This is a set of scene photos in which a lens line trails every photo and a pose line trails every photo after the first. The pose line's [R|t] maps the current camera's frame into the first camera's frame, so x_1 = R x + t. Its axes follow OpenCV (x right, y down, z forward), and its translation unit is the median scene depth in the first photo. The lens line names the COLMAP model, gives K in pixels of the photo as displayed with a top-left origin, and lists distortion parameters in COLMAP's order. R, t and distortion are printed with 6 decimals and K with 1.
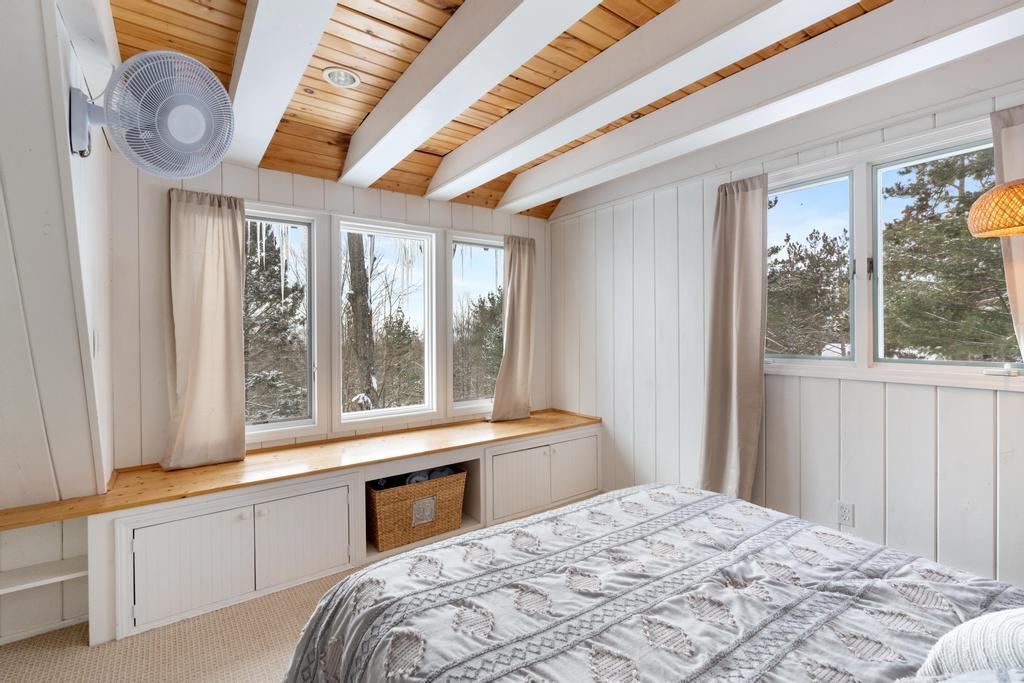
lens RADIAL K [[455.1, 0, 511.9], [0, 455.1, 332.3], [0, 0, 1]] dist [-0.001150, -0.000343]
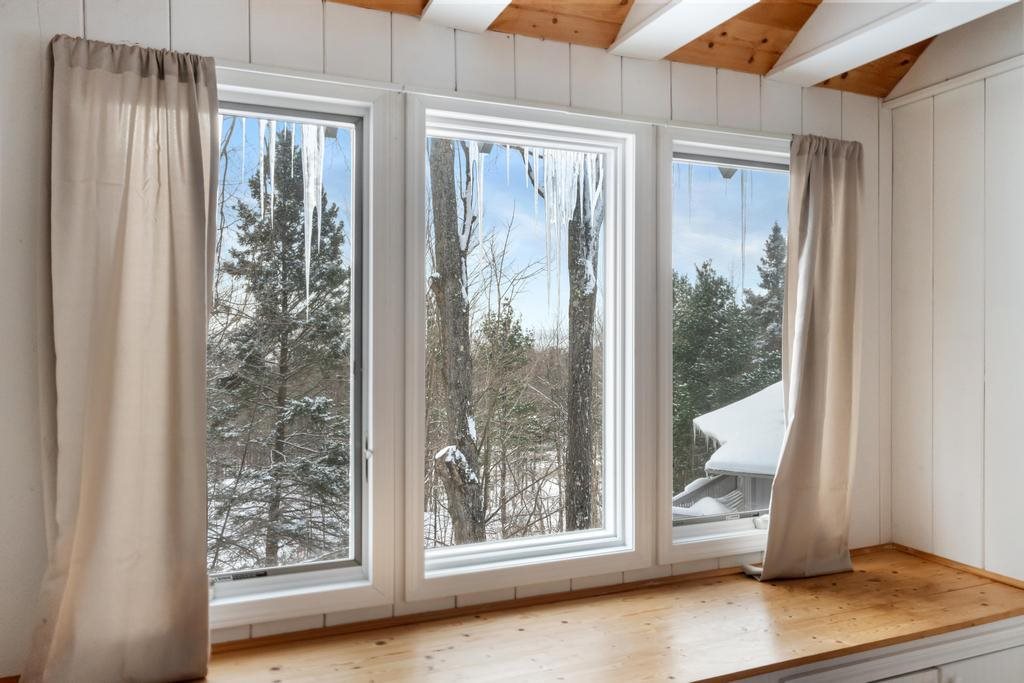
lens RADIAL K [[742.2, 0, 512.0], [0, 742.2, 333.4], [0, 0, 1]] dist [0.002144, -0.000717]
pose [[0.973006, 0.005639, -0.230711, -0.103562], [-0.007156, 0.999958, -0.005741, -0.022500], [0.230669, 0.007237, 0.973005, 0.258588]]
